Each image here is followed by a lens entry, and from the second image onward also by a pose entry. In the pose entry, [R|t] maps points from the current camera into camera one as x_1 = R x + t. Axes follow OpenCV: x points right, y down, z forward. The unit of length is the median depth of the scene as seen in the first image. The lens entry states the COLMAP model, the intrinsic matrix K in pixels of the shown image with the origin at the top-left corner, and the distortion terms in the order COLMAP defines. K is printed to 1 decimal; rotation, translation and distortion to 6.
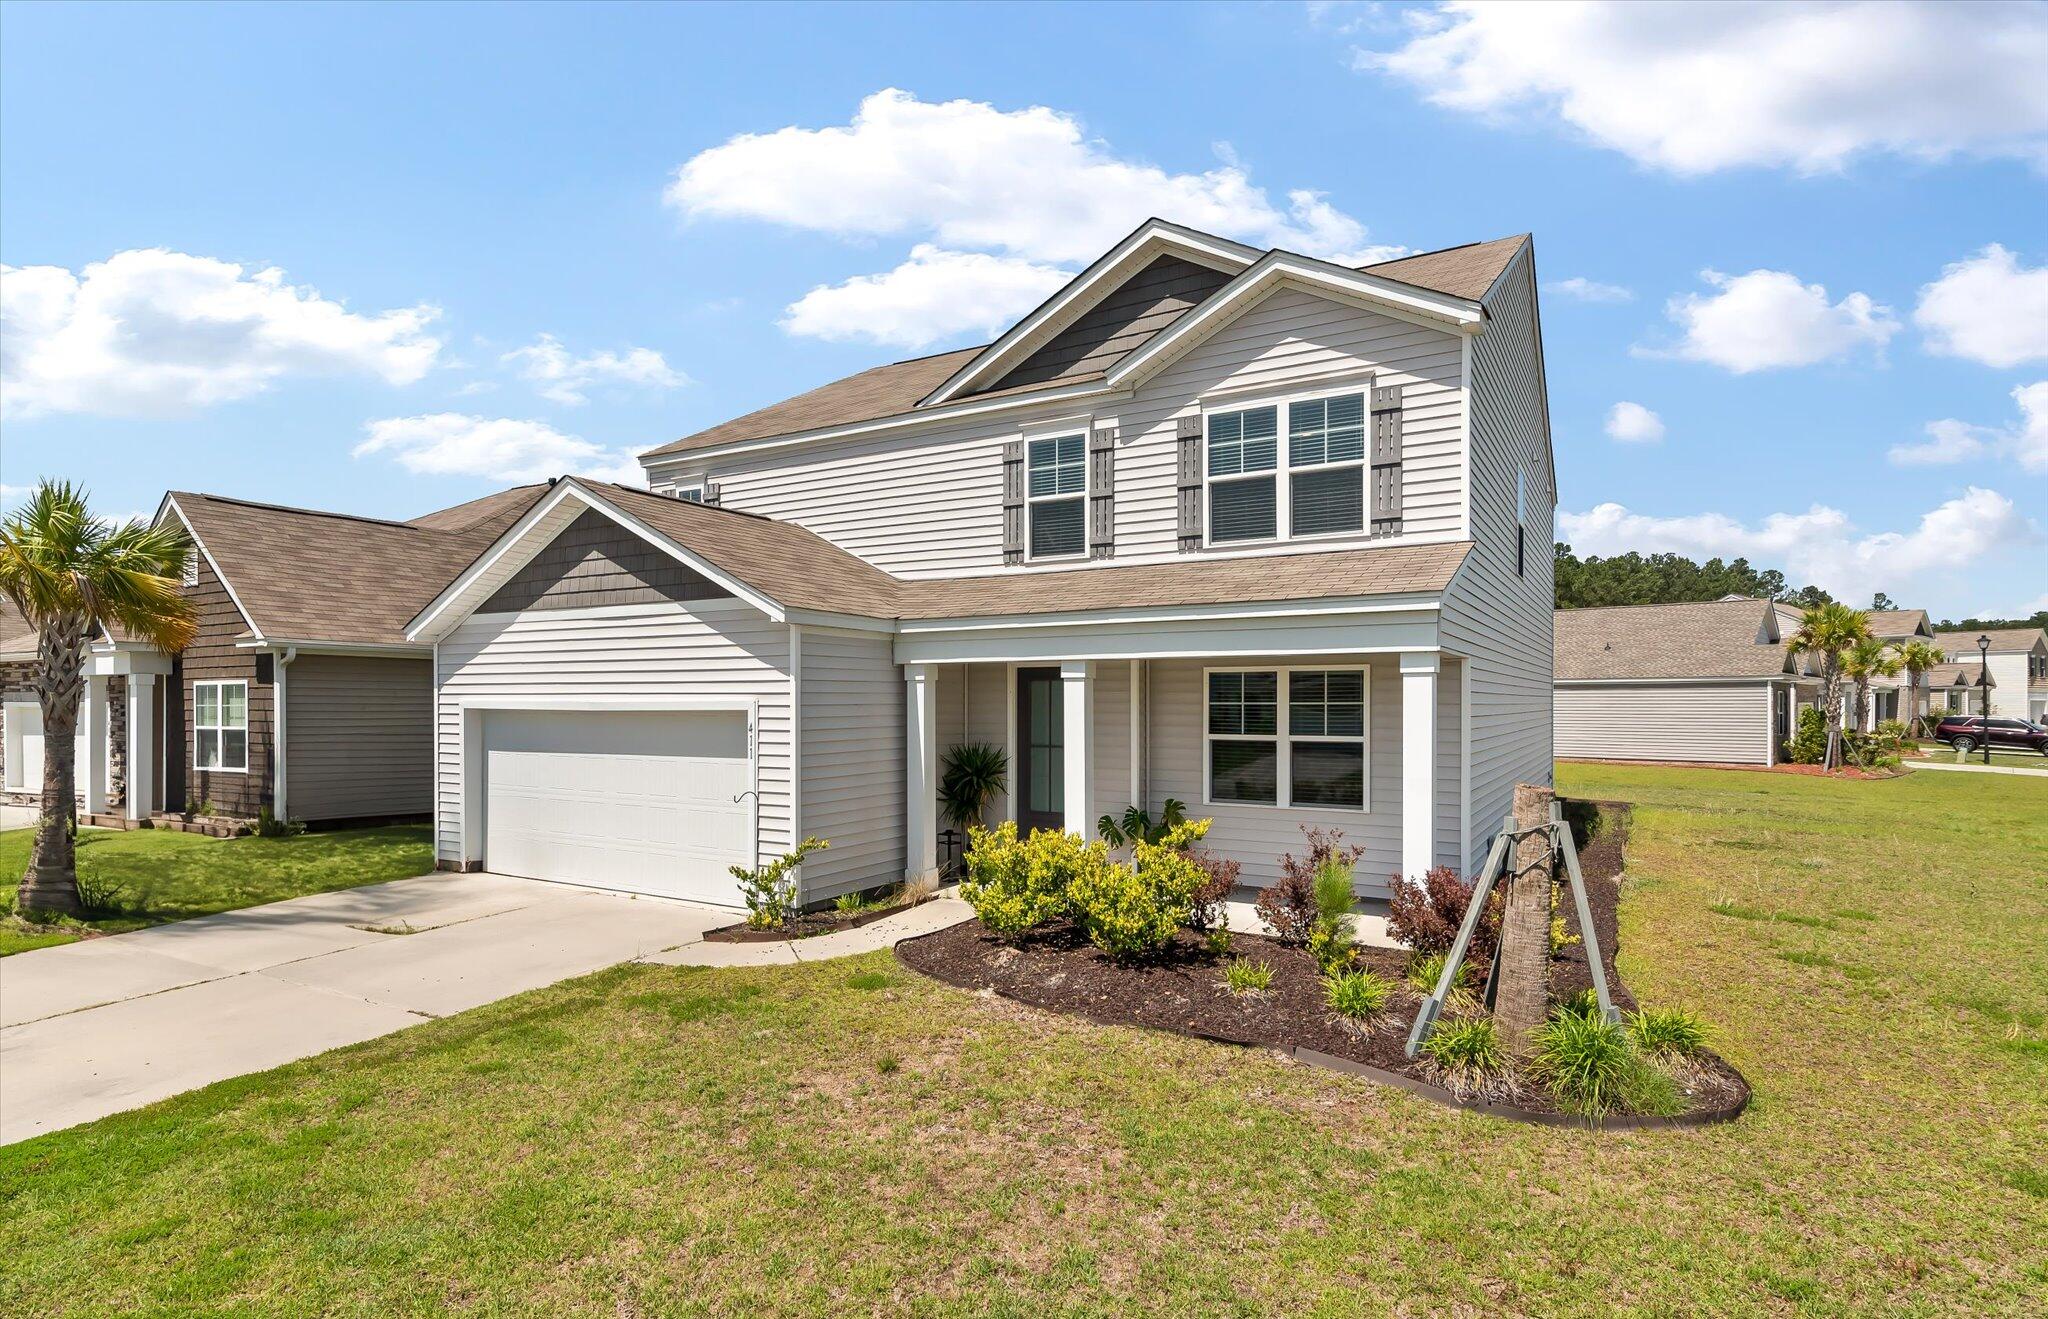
lens RADIAL K [[898.4, 0, 1047.2], [0, 898.4, 731.2], [0, 0, 1]] dist [0.016156, 0.000002]
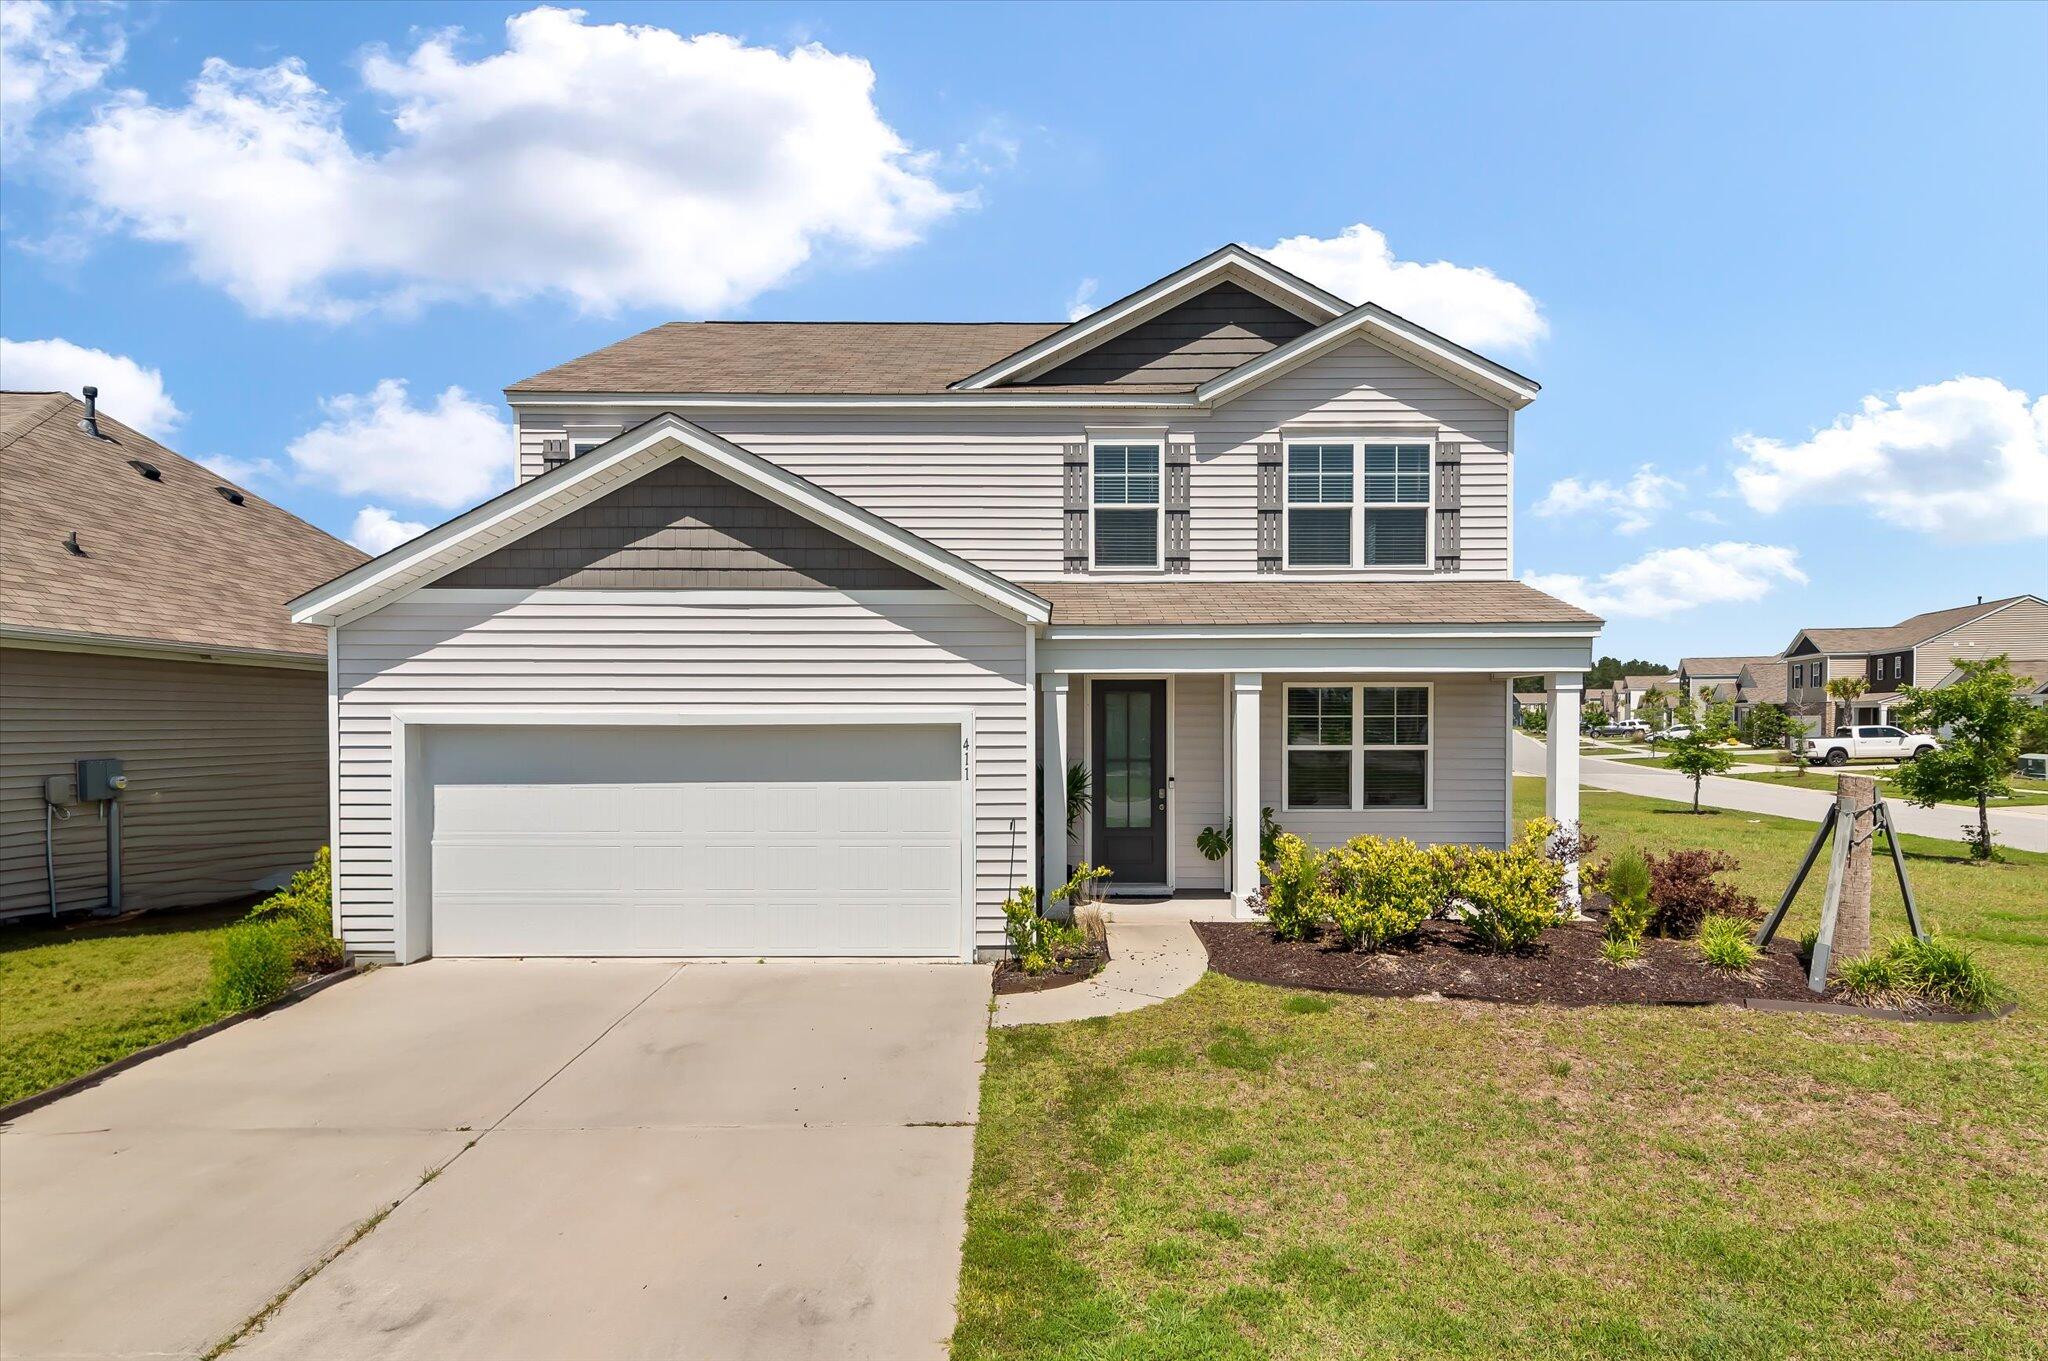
lens RADIAL K [[899.1, 0, 1019.9], [0, 899.1, 765.1], [0, 0, 1]] dist [0.009240, 0.000541]
pose [[0.896083, -0.023035, 0.443288, -0.592793], [0.015930, 0.999678, 0.019747, 0.000391], [-0.443600, -0.010633, 0.896162, 0.188555]]
